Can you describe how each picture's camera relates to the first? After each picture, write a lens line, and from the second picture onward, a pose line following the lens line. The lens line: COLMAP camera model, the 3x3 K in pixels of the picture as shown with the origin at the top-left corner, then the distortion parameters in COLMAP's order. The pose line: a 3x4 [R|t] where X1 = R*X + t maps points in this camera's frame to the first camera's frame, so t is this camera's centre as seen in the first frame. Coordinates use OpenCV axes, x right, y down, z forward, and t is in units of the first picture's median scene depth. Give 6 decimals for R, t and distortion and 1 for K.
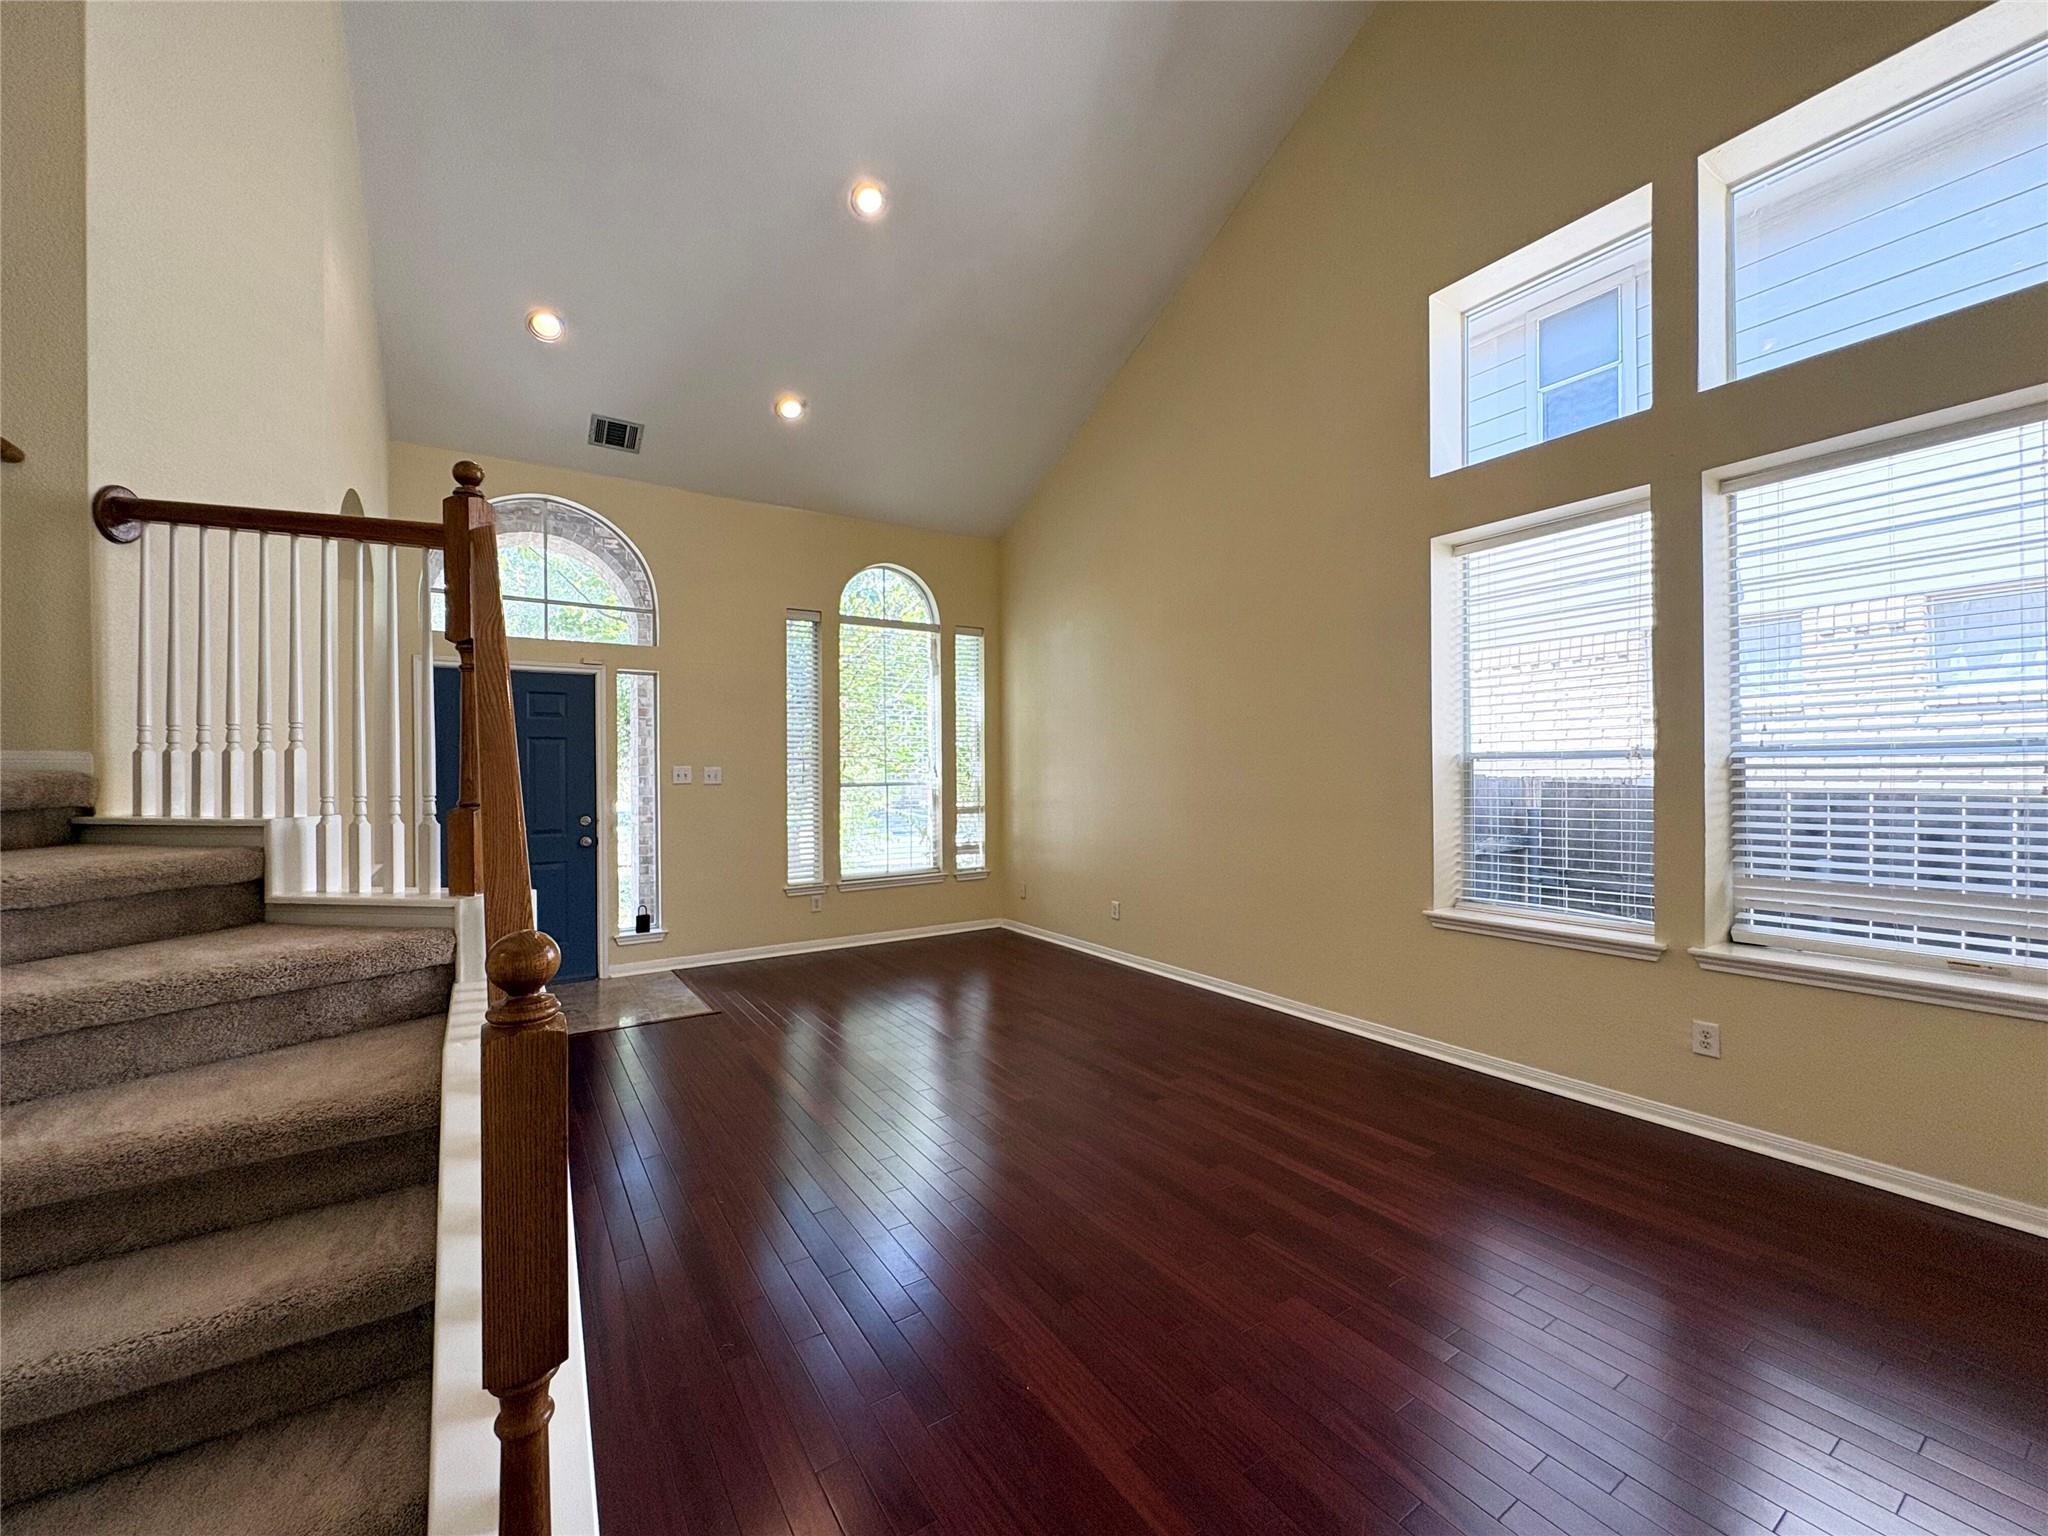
lens RADIAL K [[814.5, 0, 1022.4], [0, 814.5, 764.8], [0, 0, 1]] dist [-0.000172, 0.000275]
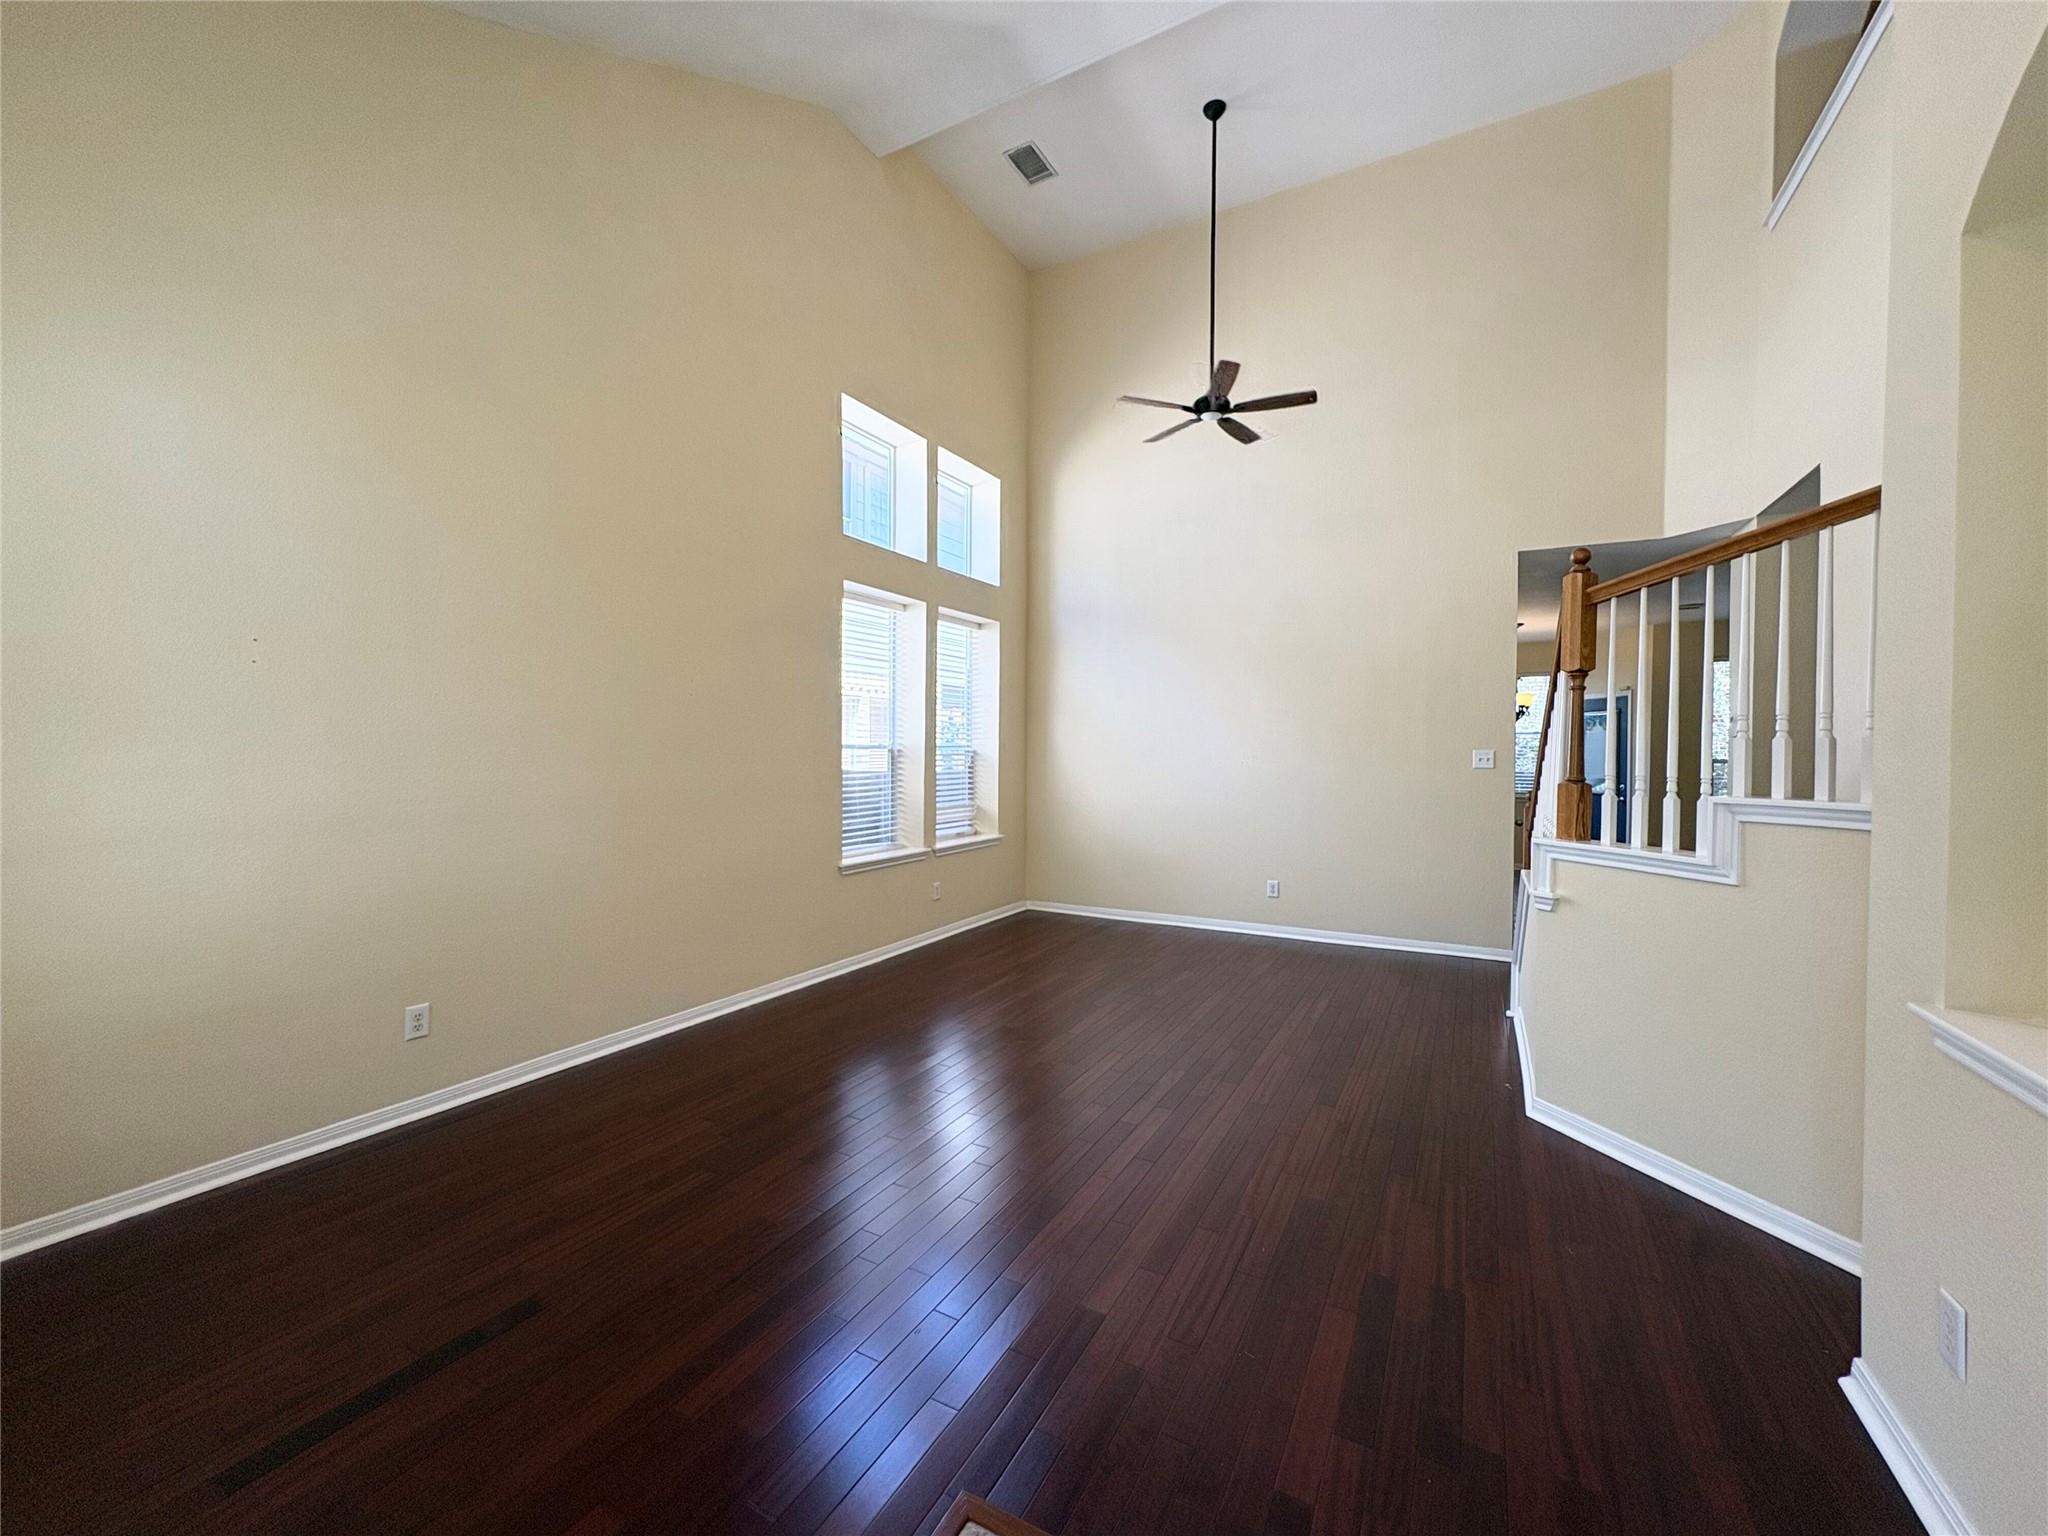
lens RADIAL K [[815.8, 0, 1018.5], [0, 815.8, 766.5], [0, 0, 1]] dist [0.000428, -0.000119]
pose [[-0.456841, -0.011134, 0.889479, -0.638064], [-0.007458, 0.999934, 0.008686, 0.006980], [-0.889517, -0.002665, -0.456894, 1.075313]]
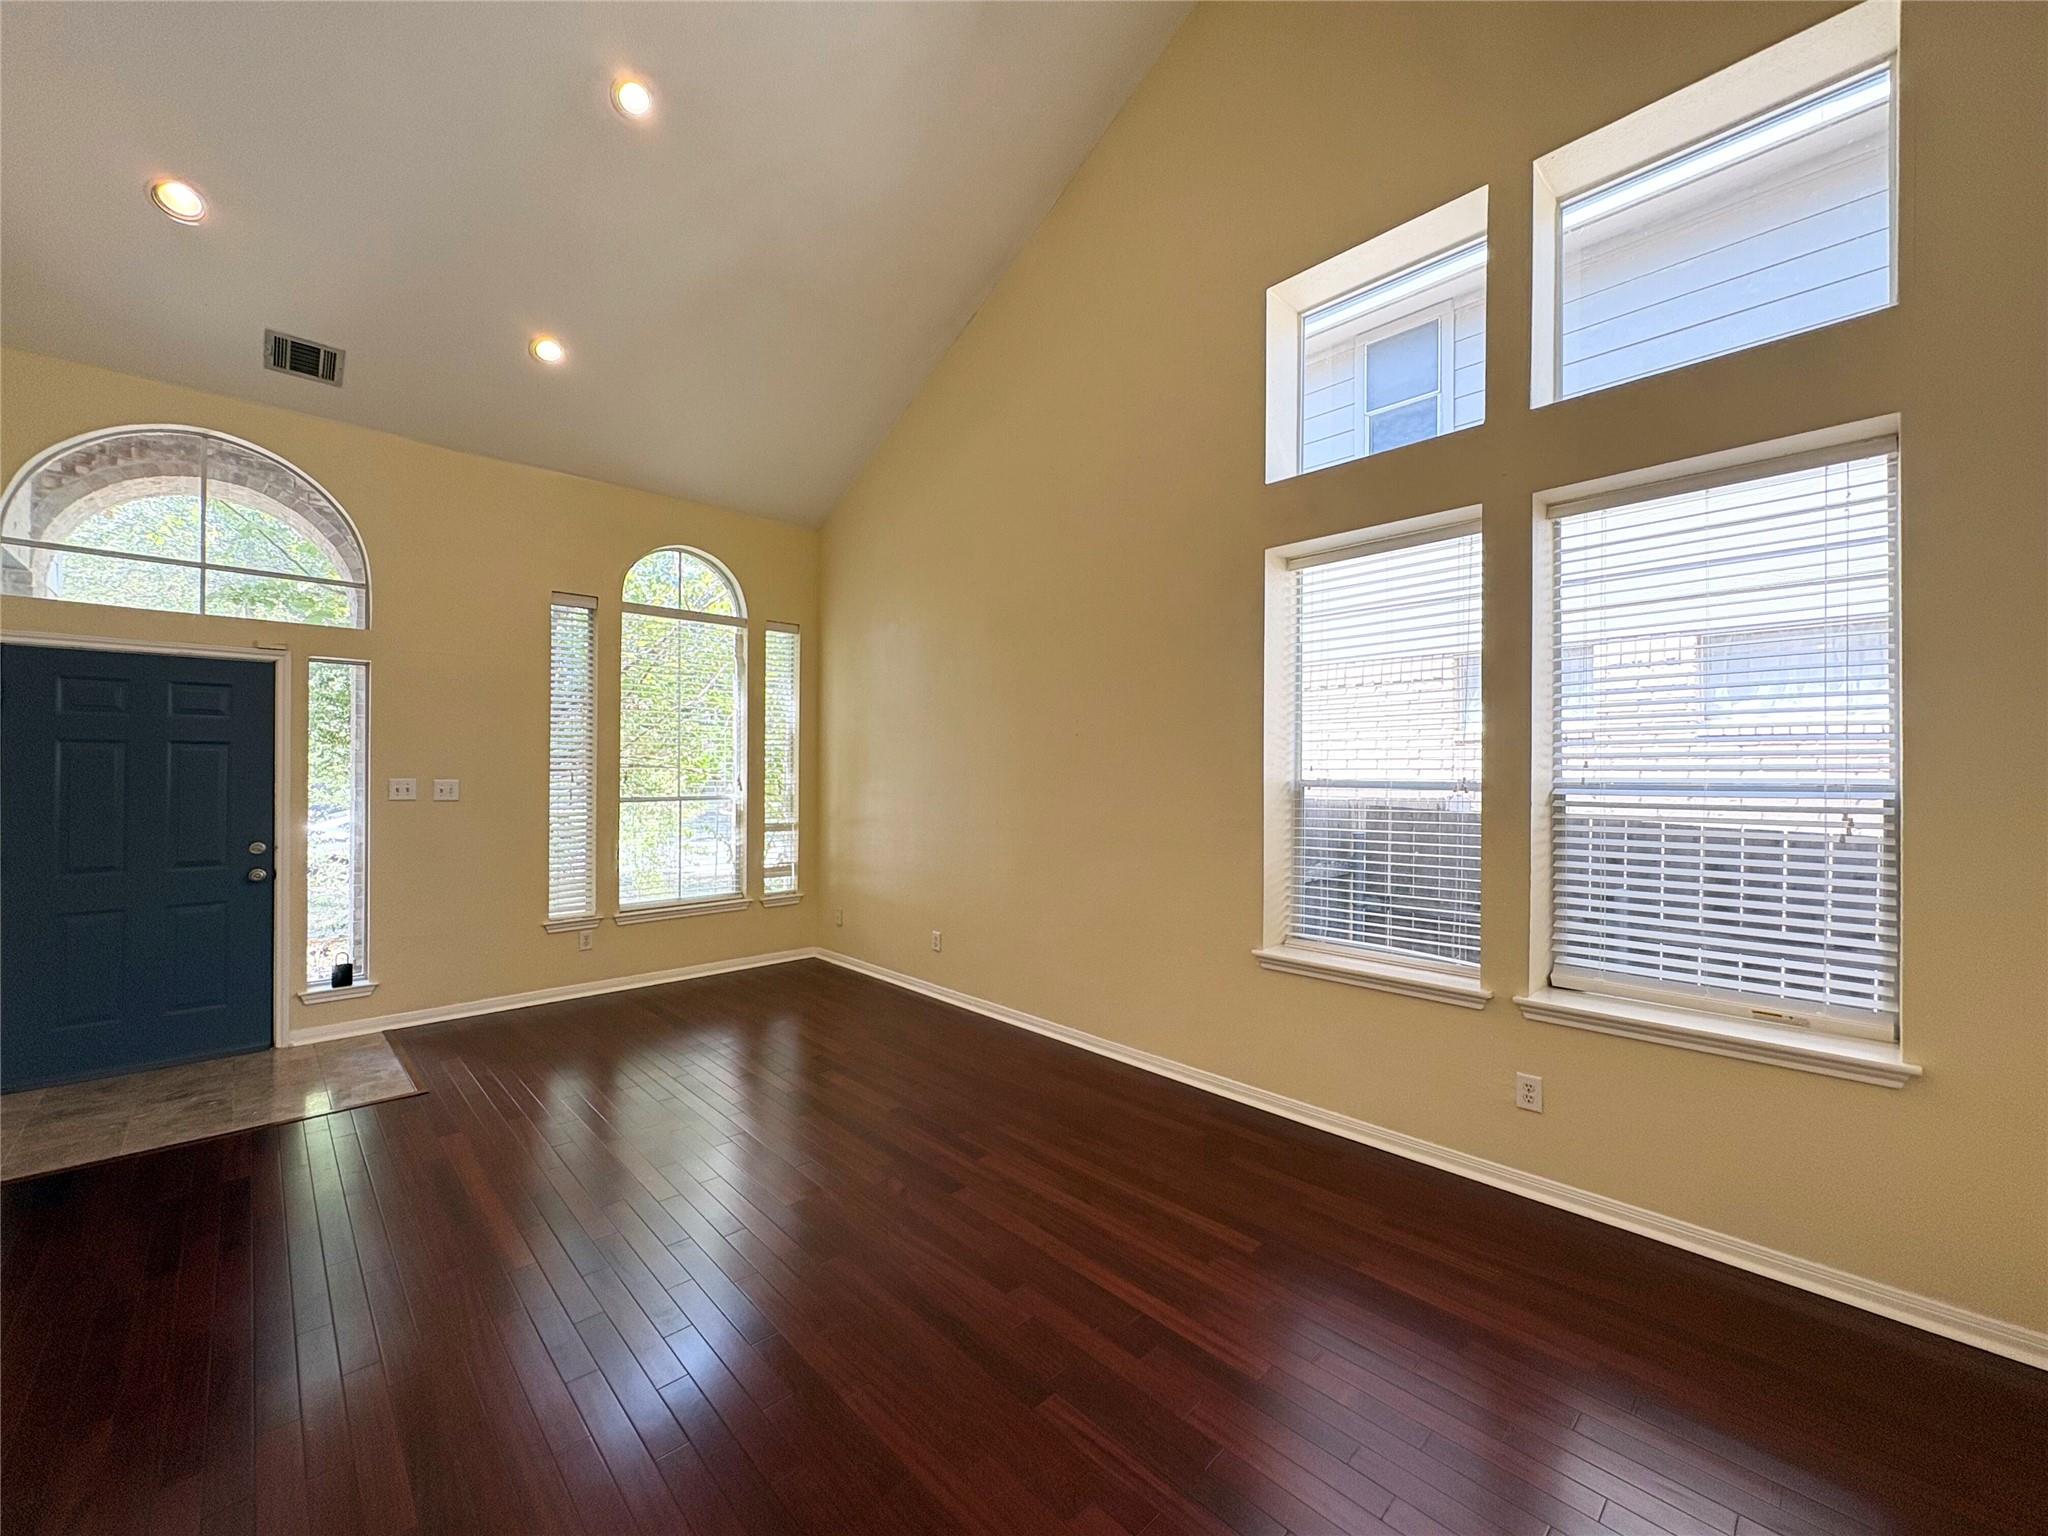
lens RADIAL K [[814.5, 0, 1022.4], [0, 814.5, 764.8], [0, 0, 1]] dist [-0.000172, 0.000275]
pose [[0.984093, 0.012744, 0.177198, 0.053426], [-0.012754, 0.999918, -0.001083, -0.022112], [-0.177198, -0.001195, 0.984175, 0.106213]]
